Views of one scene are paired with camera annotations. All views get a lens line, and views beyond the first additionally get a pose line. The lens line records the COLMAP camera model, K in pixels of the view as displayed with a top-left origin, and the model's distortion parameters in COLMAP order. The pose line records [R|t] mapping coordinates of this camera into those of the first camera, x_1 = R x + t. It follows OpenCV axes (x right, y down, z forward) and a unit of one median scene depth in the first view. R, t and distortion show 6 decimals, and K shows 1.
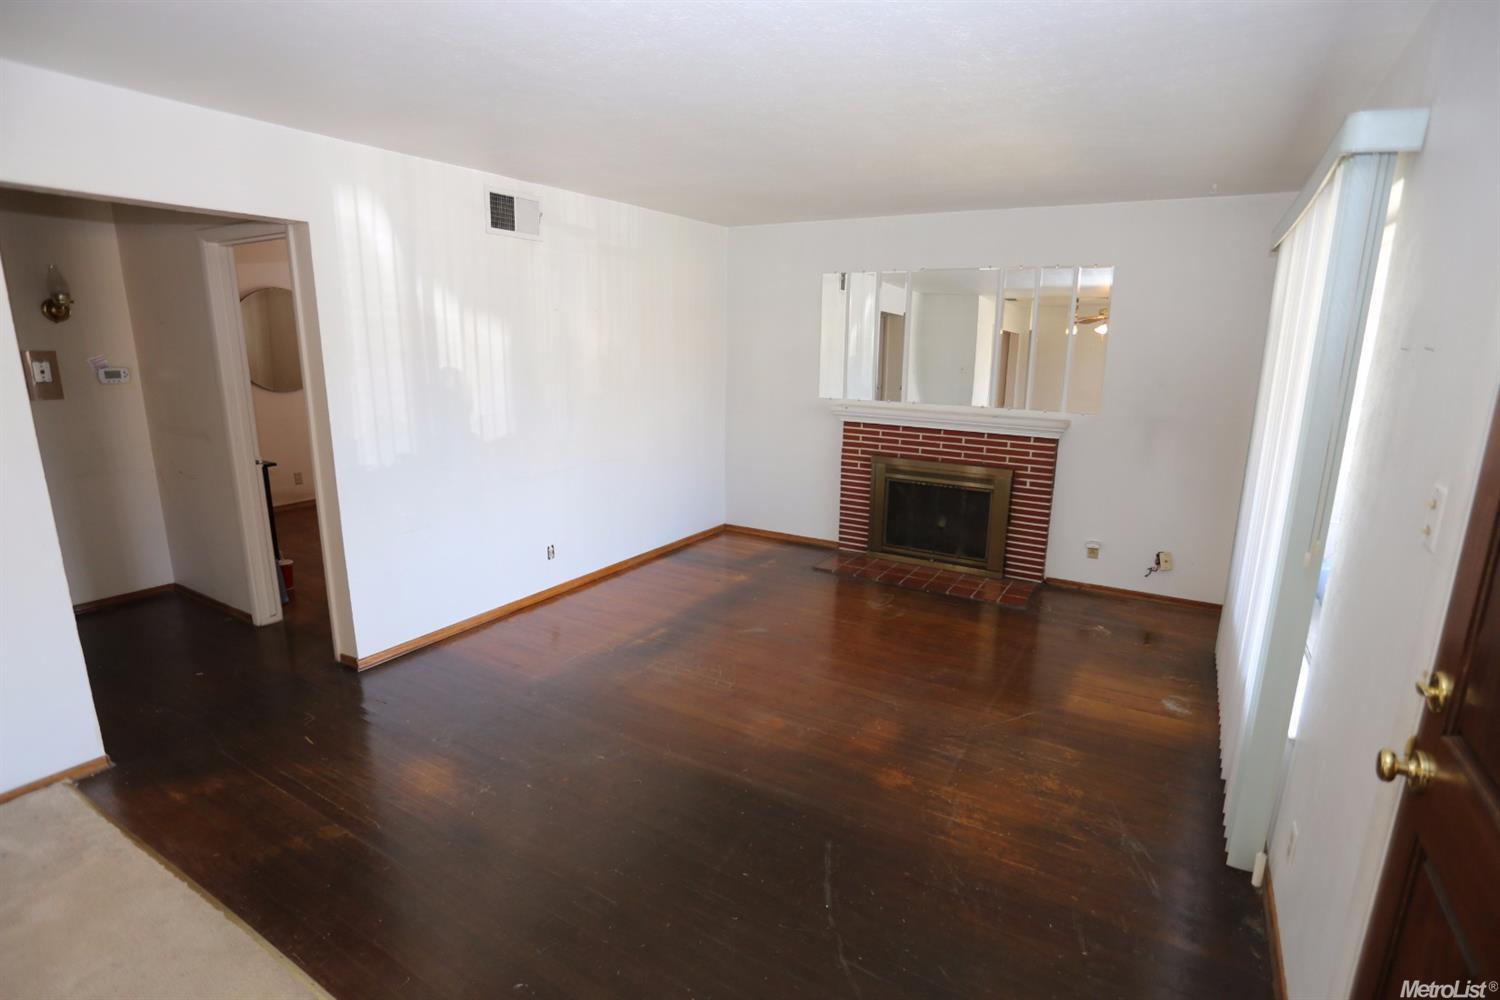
lens RADIAL K [[737.2, 0, 750.0], [0, 737.2, 500.0], [0, 0, 1]] dist [-0.003373, -0.000071]
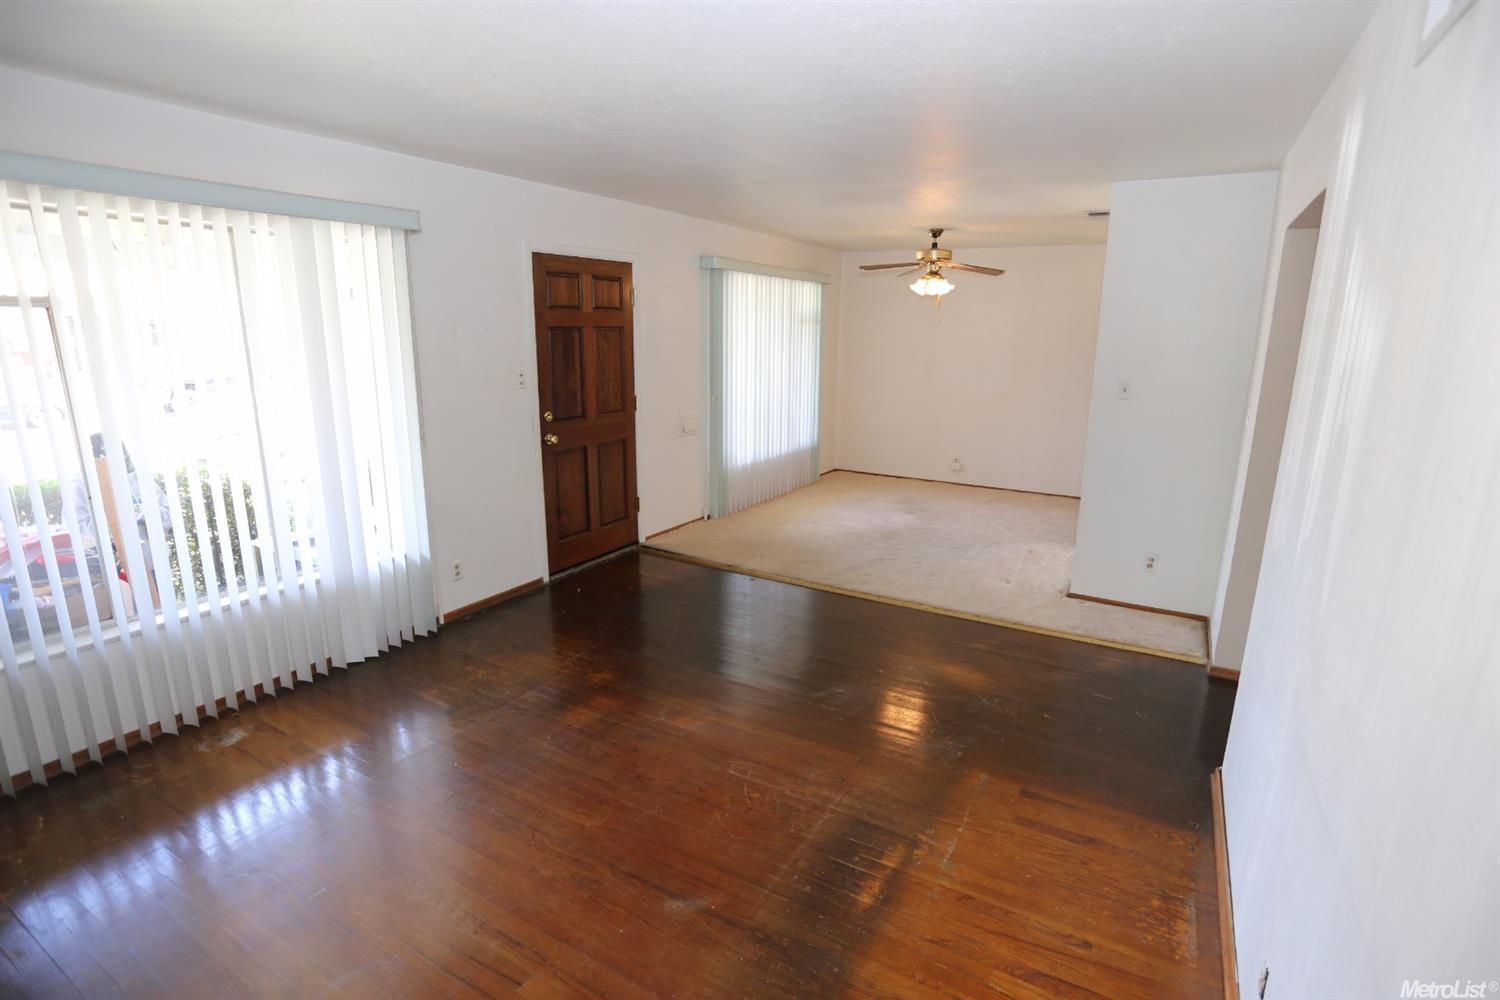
lens RADIAL K [[737.2, 0, 750.0], [0, 737.2, 500.0], [0, 0, 1]] dist [-0.003373, -0.000071]
pose [[-0.999682, -0.017890, -0.017798, -0.029329], [-0.023917, 0.896656, 0.442082, -0.403287], [0.008050, 0.442367, -0.896798, 1.753297]]
